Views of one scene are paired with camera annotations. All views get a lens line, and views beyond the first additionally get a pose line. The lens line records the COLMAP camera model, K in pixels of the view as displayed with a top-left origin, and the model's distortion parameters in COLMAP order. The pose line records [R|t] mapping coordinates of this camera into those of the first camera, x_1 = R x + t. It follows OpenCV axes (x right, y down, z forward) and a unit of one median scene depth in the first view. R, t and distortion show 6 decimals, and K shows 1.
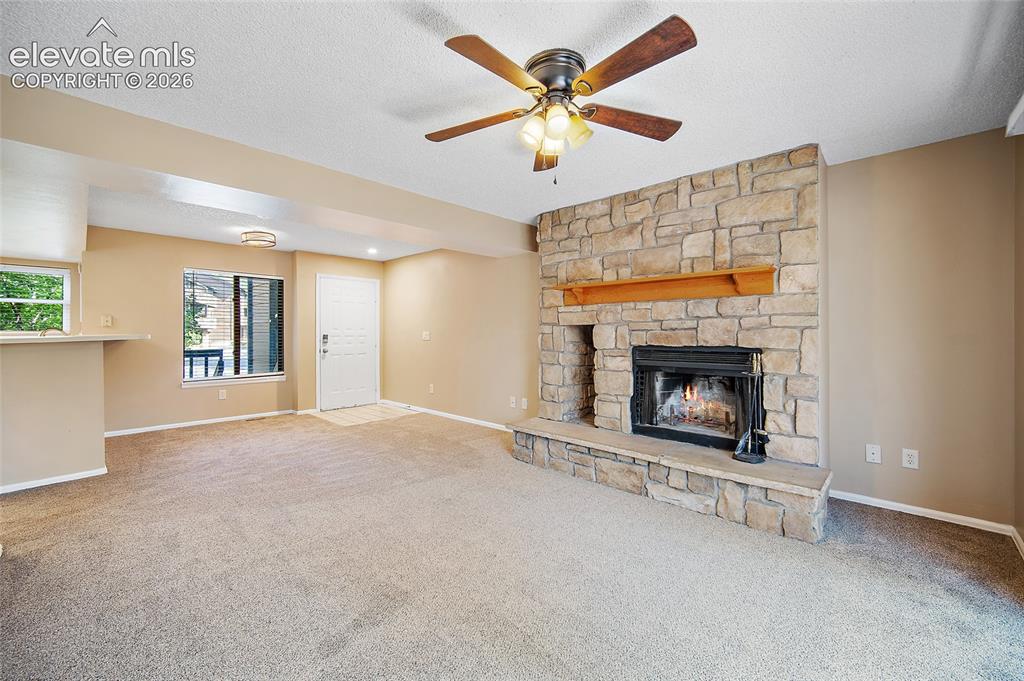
lens RADIAL K [[405.4, 0, 513.0], [0, 405.4, 333.6], [0, 0, 1]] dist [-0.001034, -0.001368]
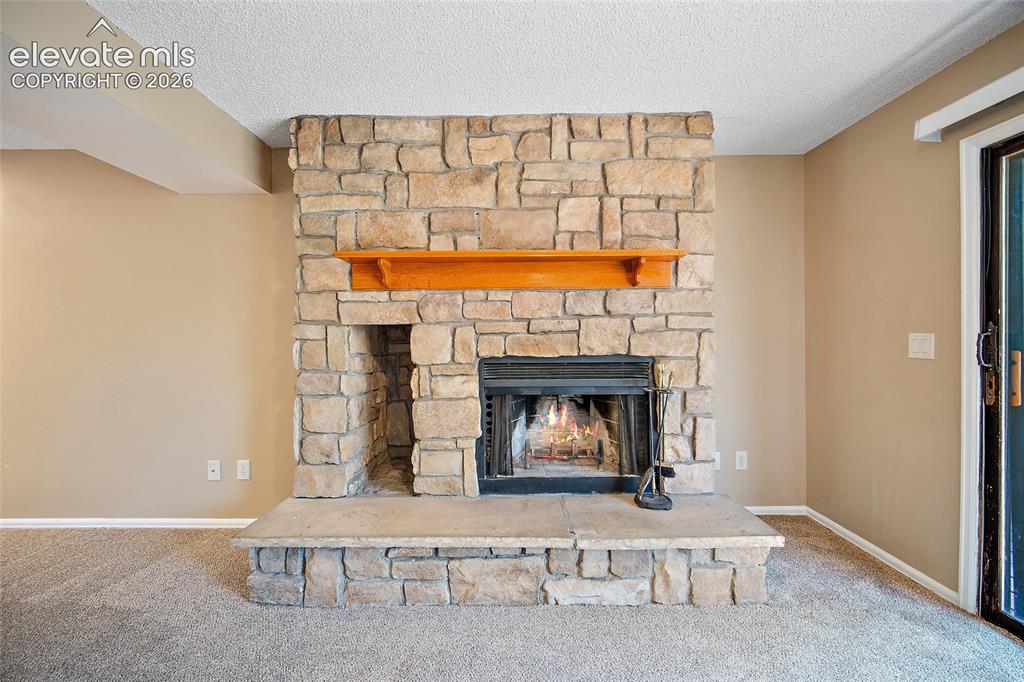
lens RADIAL K [[405.4, 0, 506.3], [0, 405.4, 337.6], [0, 0, 1]] dist [-0.001034, -0.001368]
pose [[0.735548, -0.001389, 0.677472, -0.111778], [0.005601, 0.999976, -0.004031, 0.000895], [-0.677450, 0.006760, 0.735538, 0.510836]]
